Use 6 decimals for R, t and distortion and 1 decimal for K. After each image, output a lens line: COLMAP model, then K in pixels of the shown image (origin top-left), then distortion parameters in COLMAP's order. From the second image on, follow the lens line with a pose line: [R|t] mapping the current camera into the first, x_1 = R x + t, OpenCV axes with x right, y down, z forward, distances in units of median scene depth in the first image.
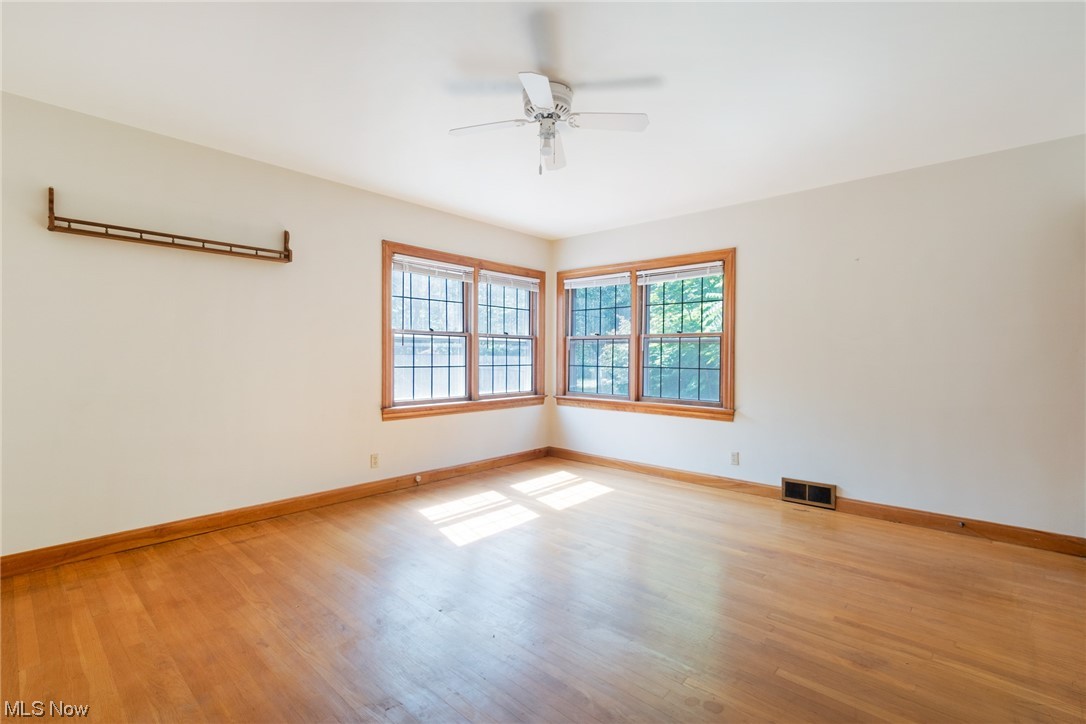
lens RADIAL K [[486.5, 0, 548.8], [0, 486.5, 358.8], [0, 0, 1]] dist [0.006299, -0.000337]
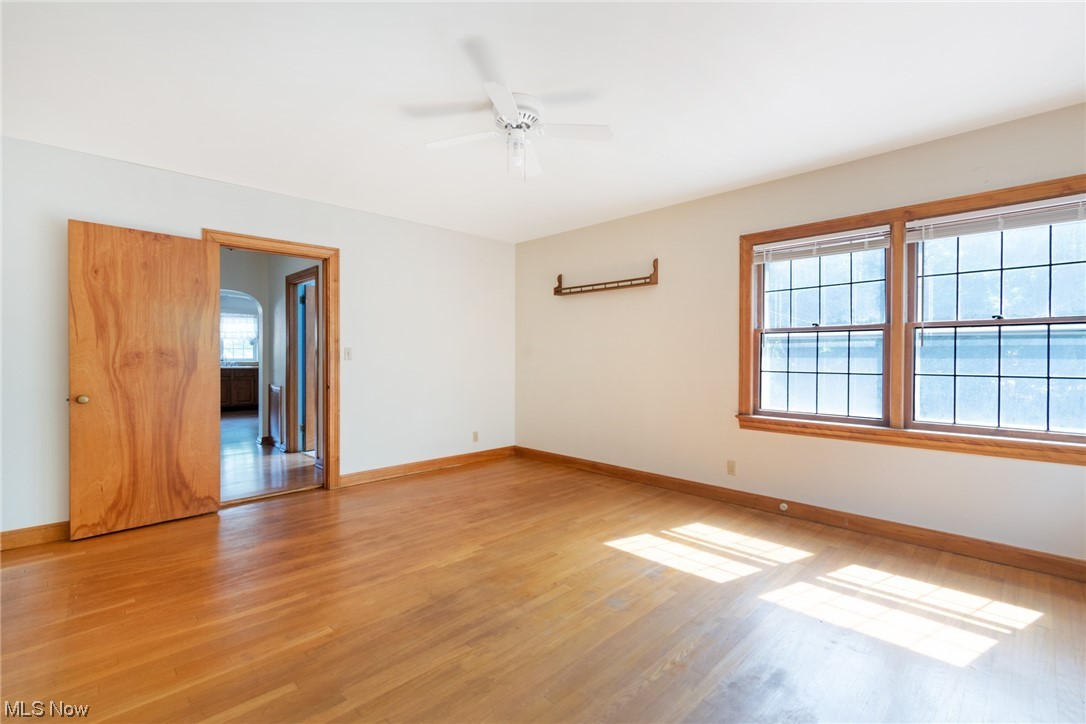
lens RADIAL K [[486.5, 0, 549.0], [0, 486.5, 357.3], [0, 0, 1]] dist [0.006299, -0.000337]
pose [[-0.057903, -0.005537, -0.998307, 0.595098], [-0.010161, 0.999936, -0.004957, -0.000454], [0.998271, 0.009857, -0.057955, 0.659654]]
